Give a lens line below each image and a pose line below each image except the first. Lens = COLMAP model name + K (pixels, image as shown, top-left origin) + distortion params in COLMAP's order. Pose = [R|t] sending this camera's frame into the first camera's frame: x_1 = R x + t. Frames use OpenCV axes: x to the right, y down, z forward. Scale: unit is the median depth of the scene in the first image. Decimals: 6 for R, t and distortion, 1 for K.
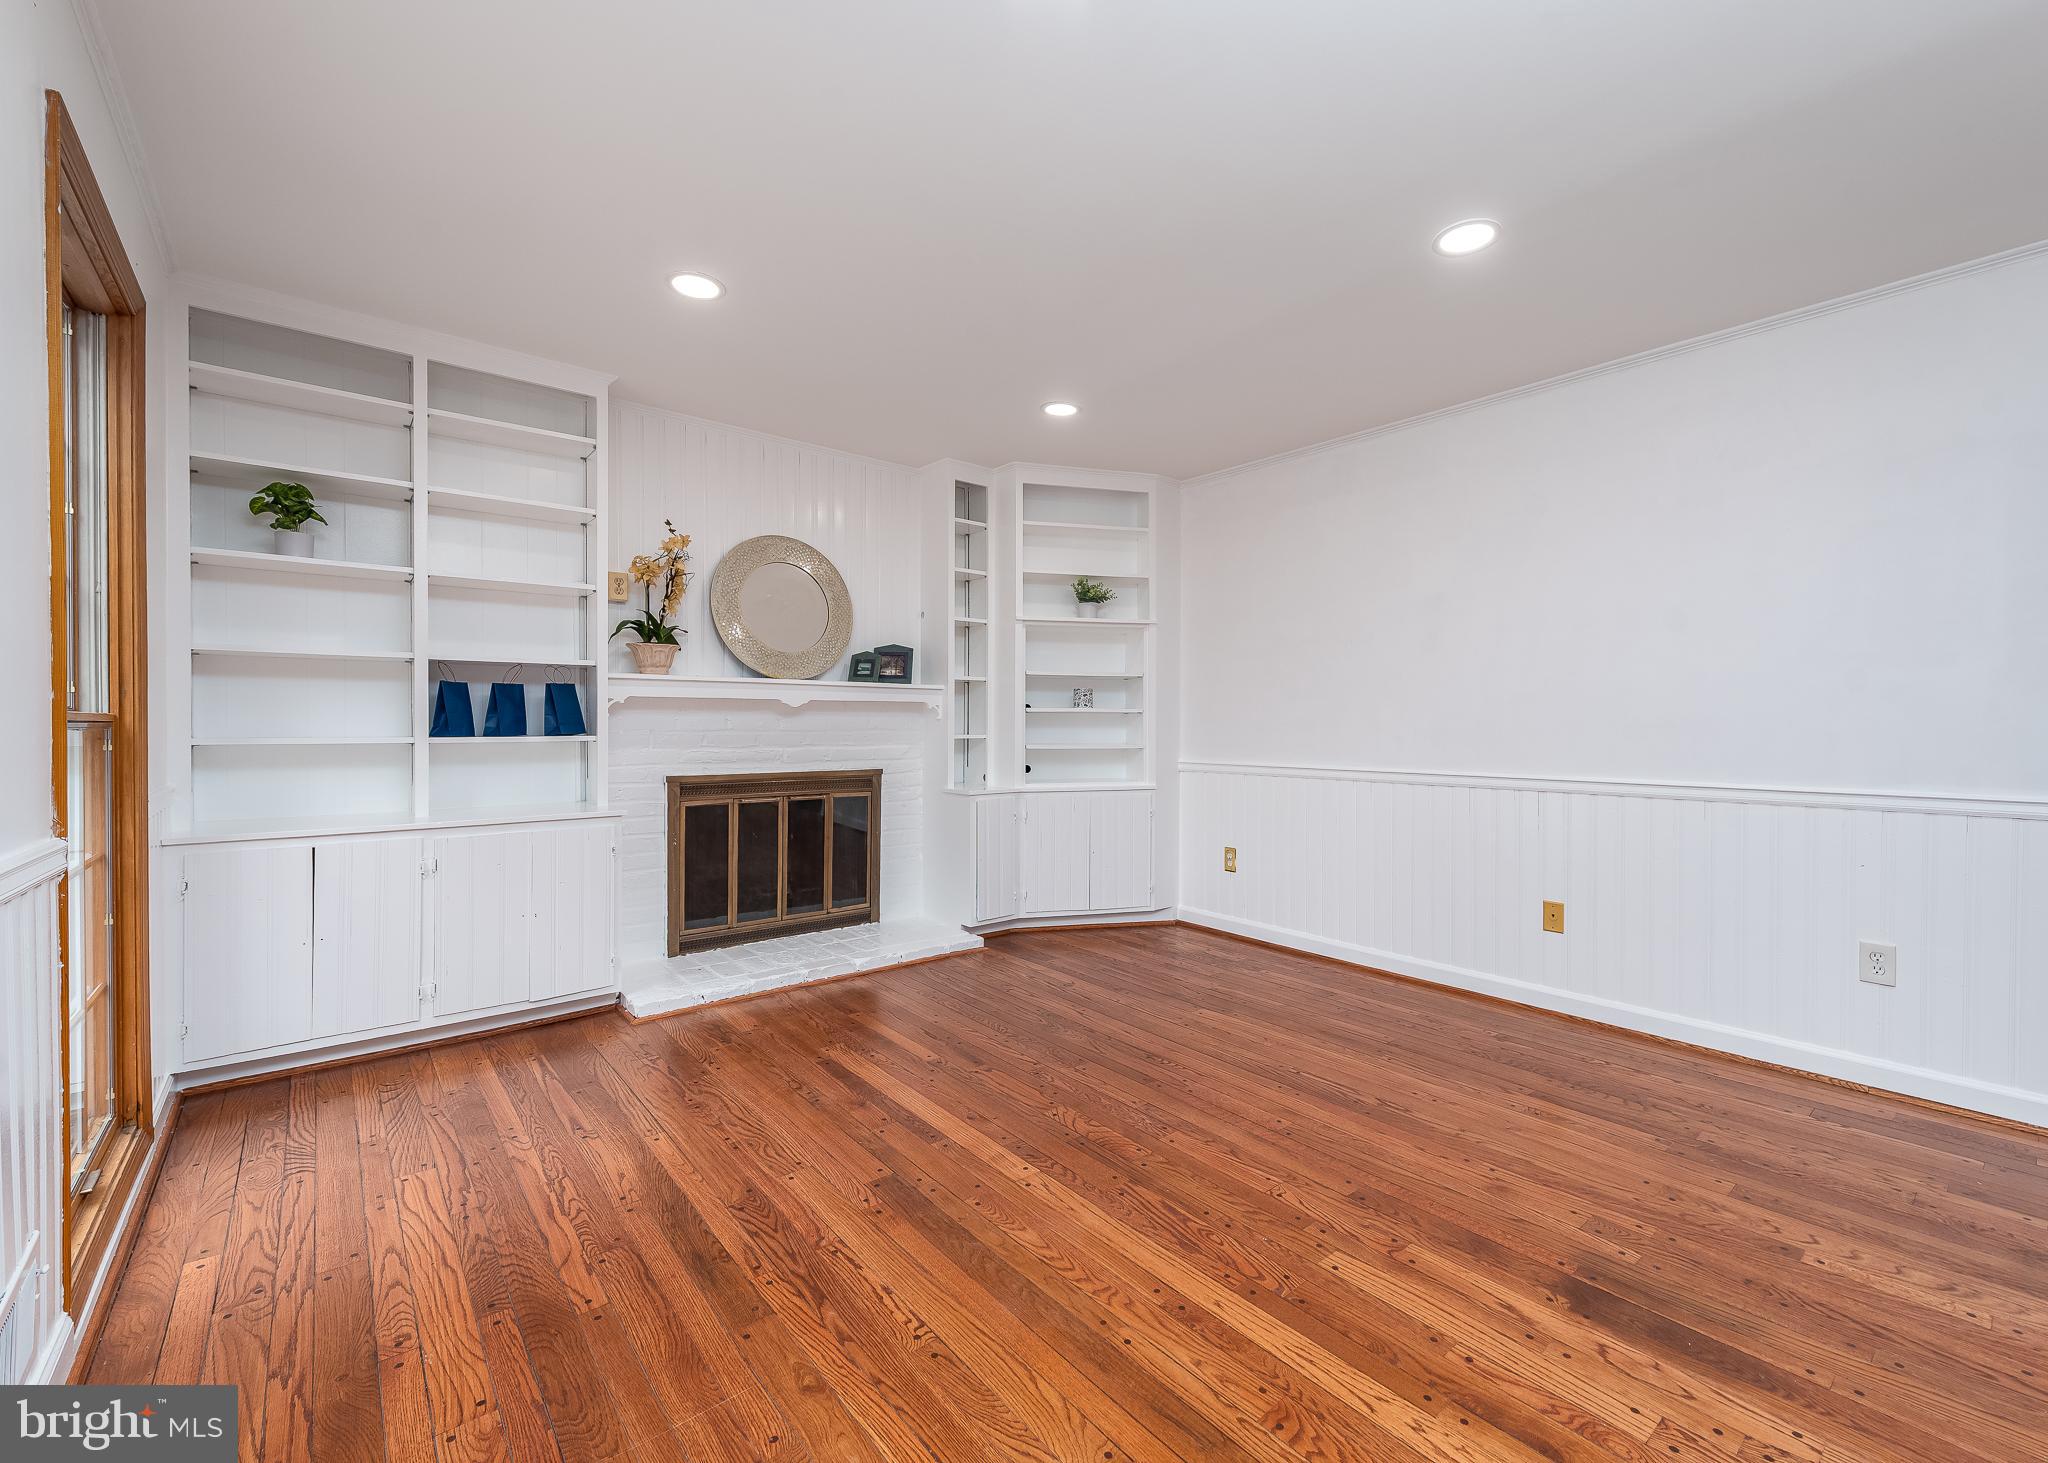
lens RADIAL K [[855.0, 0, 1025.8], [0, 855.0, 728.4], [0, 0, 1]] dist [0.001897, -0.000292]
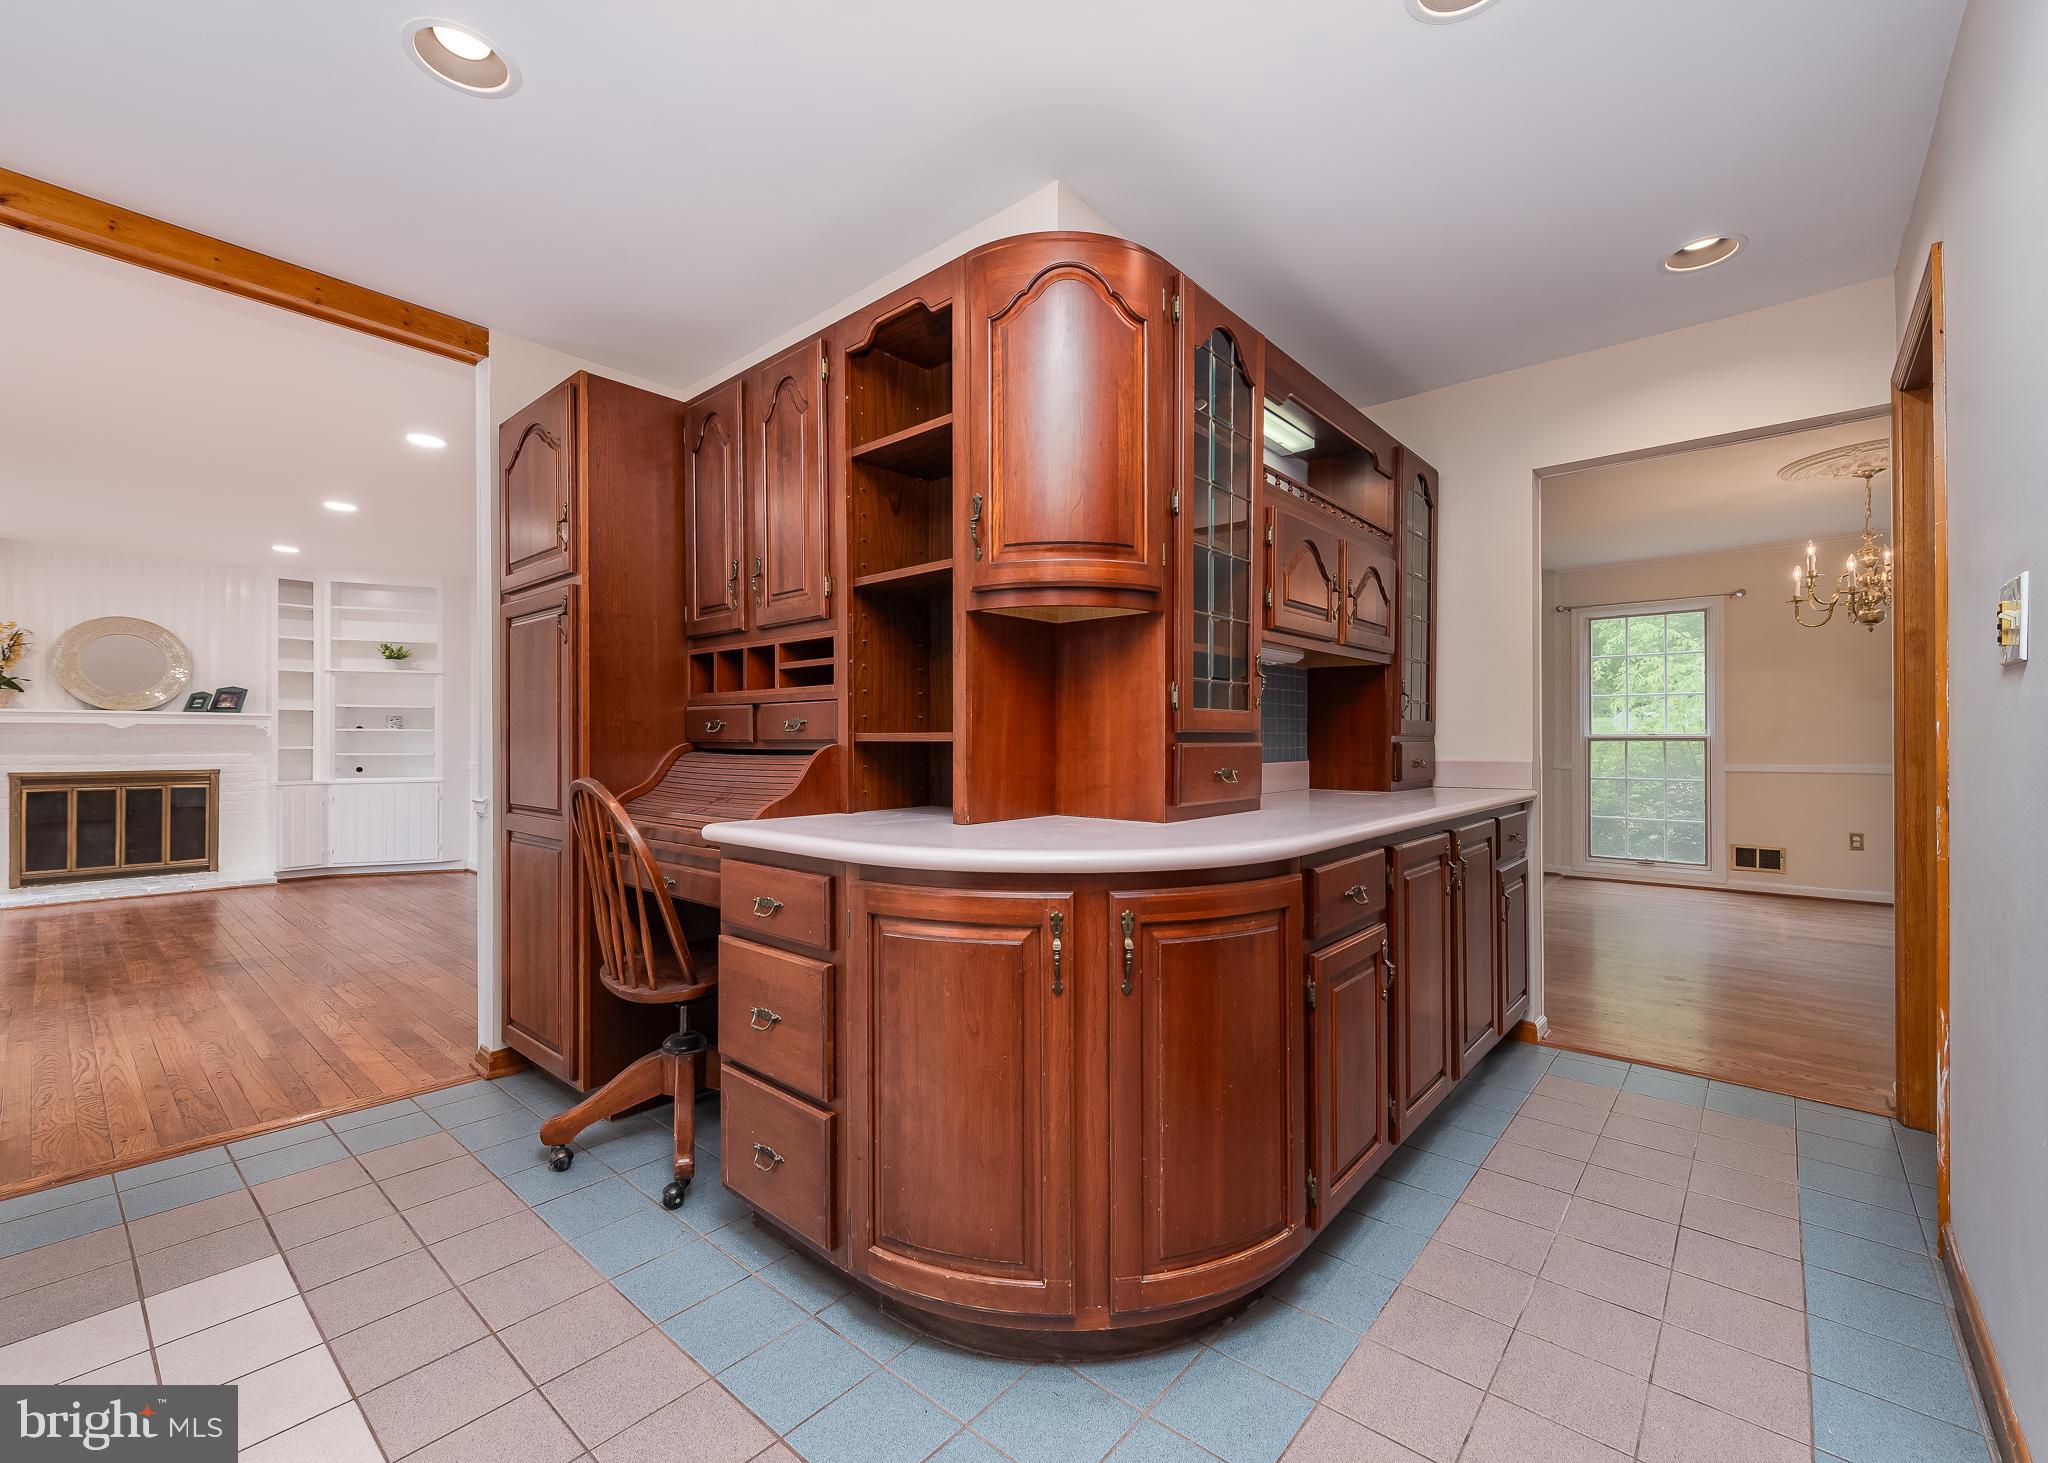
lens RADIAL K [[855.0, 0, 1023.0], [0, 855.0, 733.8], [0, 0, 1]] dist [0.001897, -0.000292]
pose [[0.986572, -0.001225, 0.163320, 0.986118], [0.003437, 0.999906, -0.013265, 0.009570], [-0.163288, 0.013648, 0.986484, -0.724271]]
